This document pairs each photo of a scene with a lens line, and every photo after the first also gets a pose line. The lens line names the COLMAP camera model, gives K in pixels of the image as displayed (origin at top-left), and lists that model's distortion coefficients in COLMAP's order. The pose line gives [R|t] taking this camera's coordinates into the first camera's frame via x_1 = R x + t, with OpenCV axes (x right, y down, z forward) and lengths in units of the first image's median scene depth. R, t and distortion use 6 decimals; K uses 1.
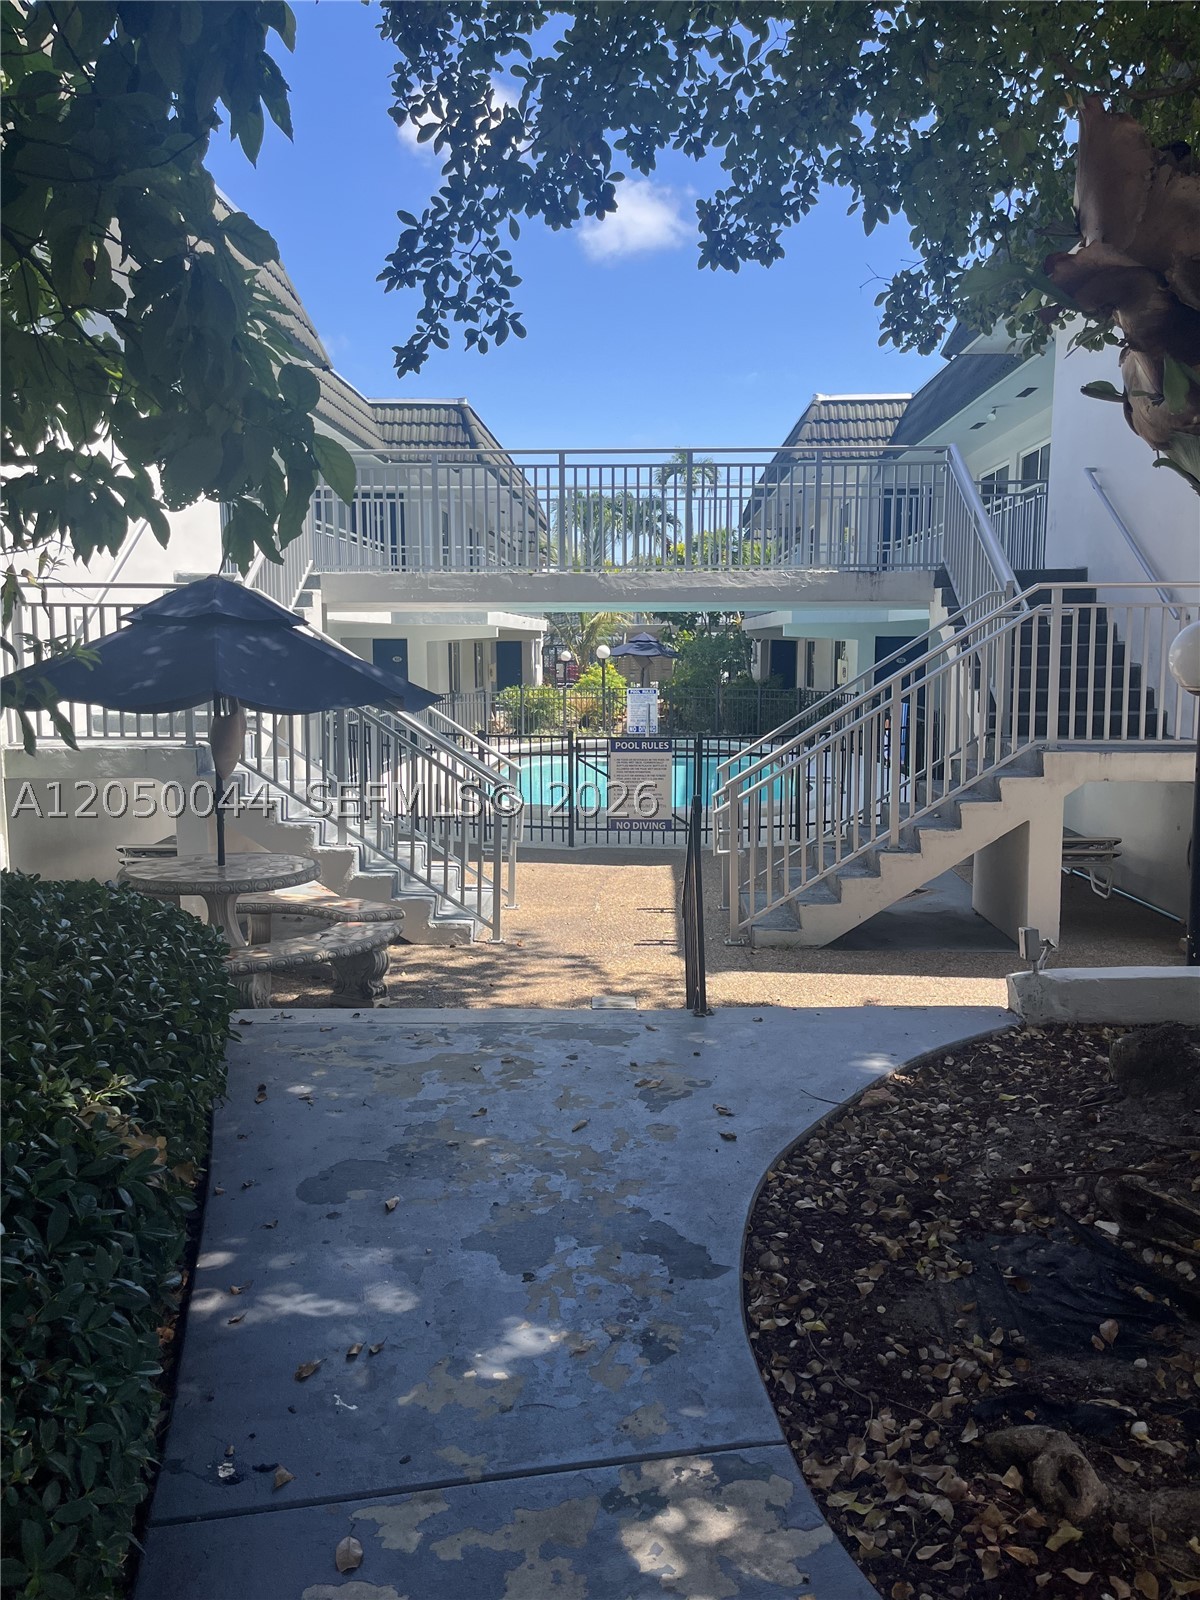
lens RADIAL K [[1210.7, 0, 597.1], [0, 1210.7, 794.9], [0, 0, 1]] dist [0.041774, -0.034444]
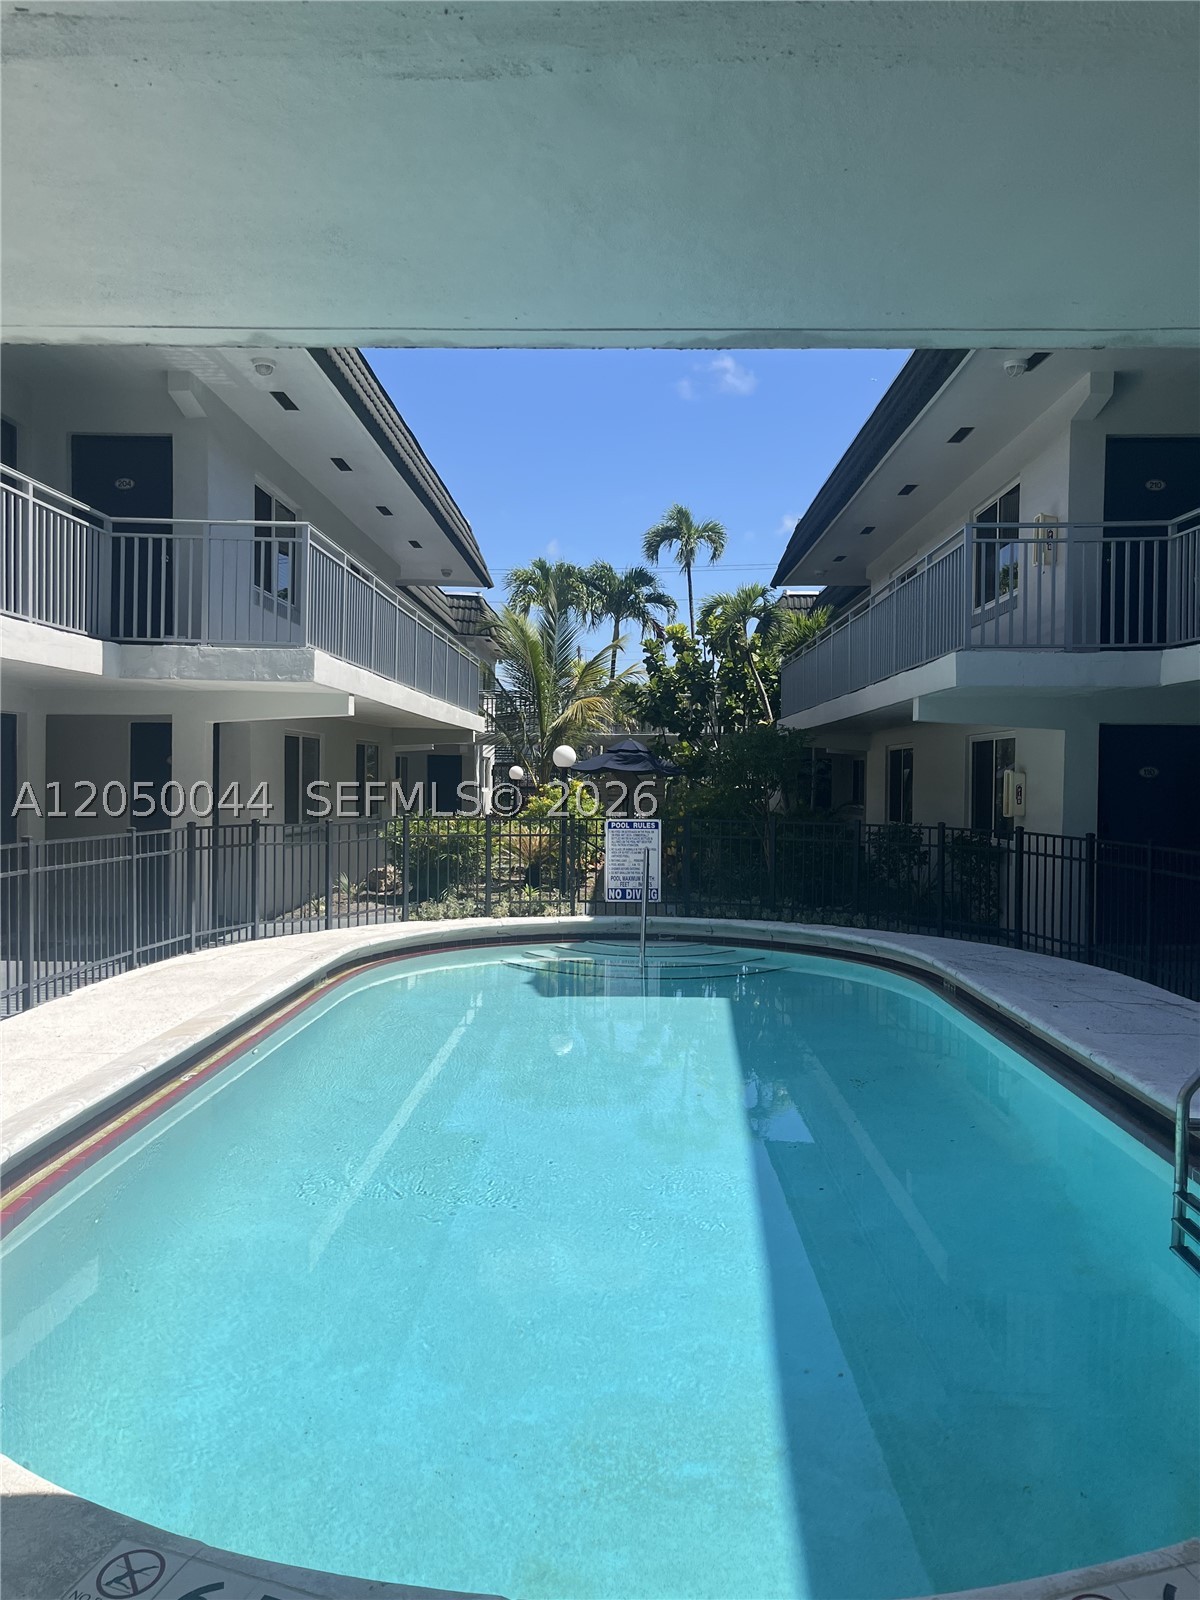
lens RADIAL K [[1210.7, 0, 600.5], [0, 1210.7, 794.5], [0, 0, 1]] dist [0.041774, -0.034444]
pose [[0.999633, 0.013935, 0.023223, 0.009175], [-0.011302, 0.993884, -0.109853, -0.035943], [-0.024612, 0.109550, 0.993677, 0.423444]]
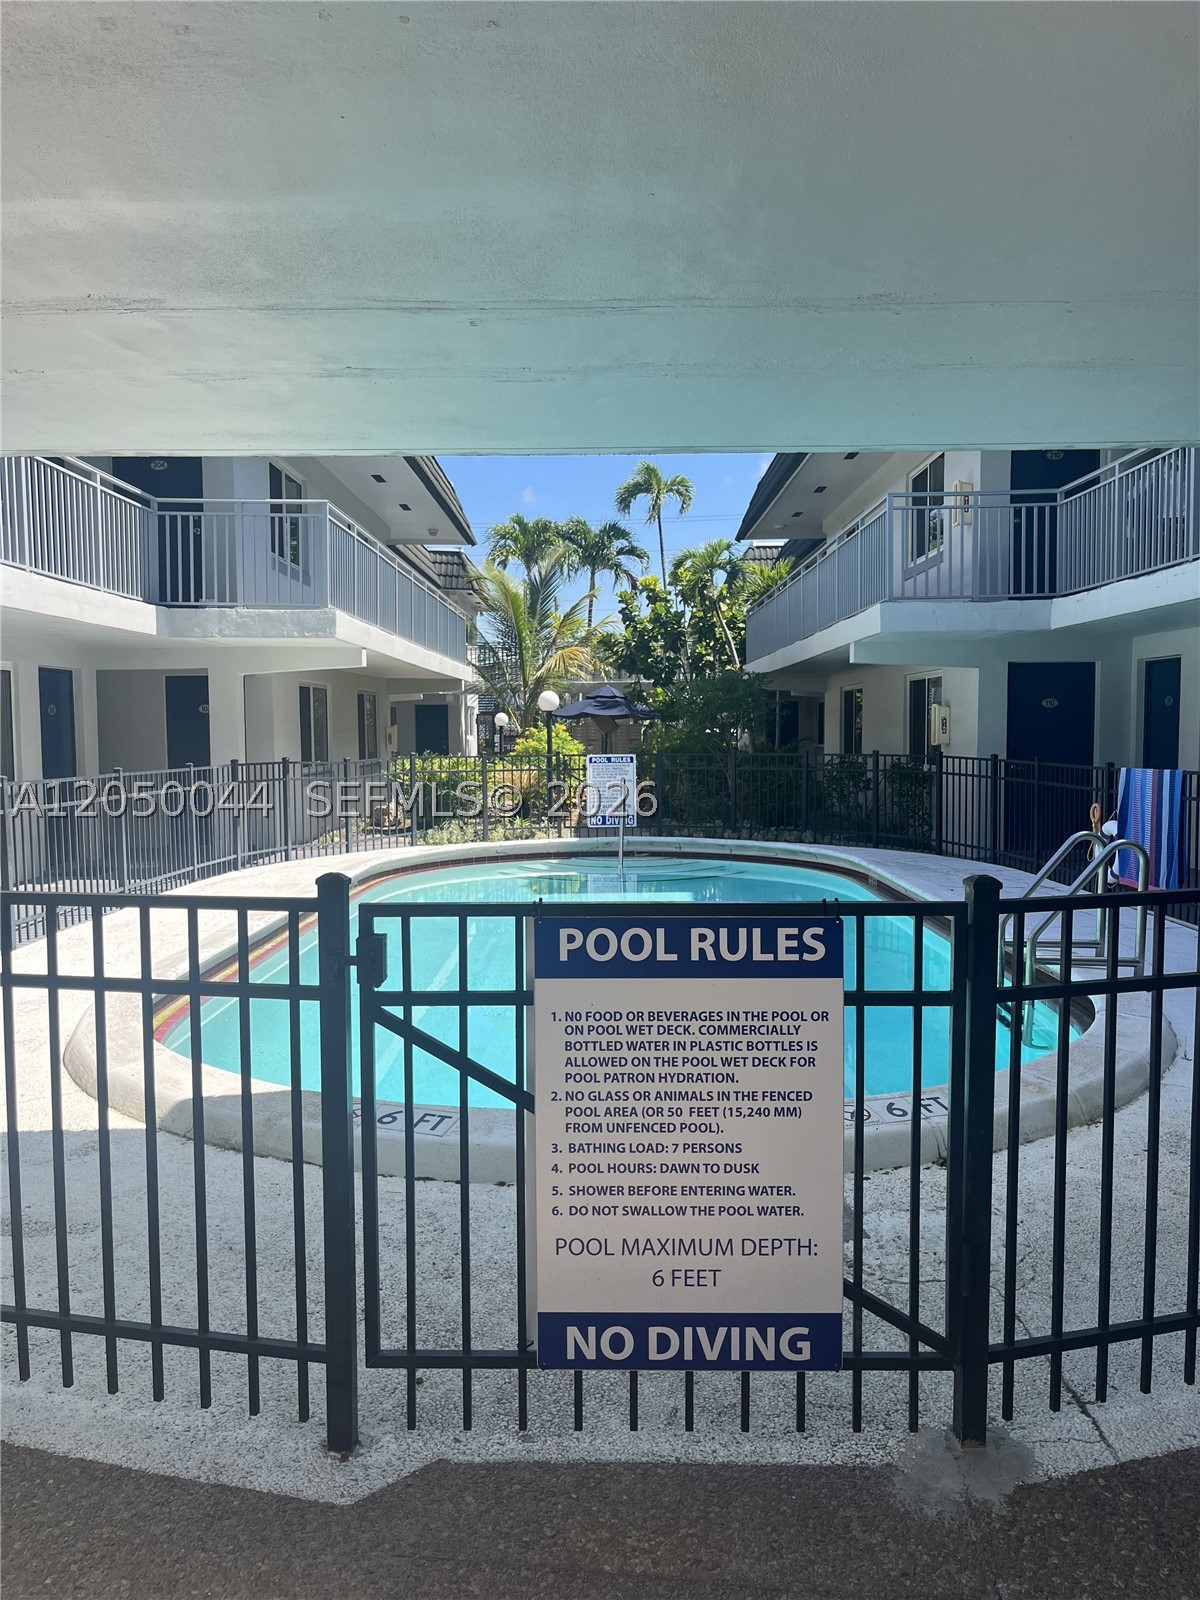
lens RADIAL K [[1210.7, 0, 604.6], [0, 1210.7, 798.3], [0, 0, 1]] dist [0.041774, -0.034444]
pose [[0.999012, -0.006400, 0.043975, 0.006302], [0.009285, 0.997795, -0.065719, -0.023205], [-0.043457, 0.066062, 0.996869, 0.357086]]
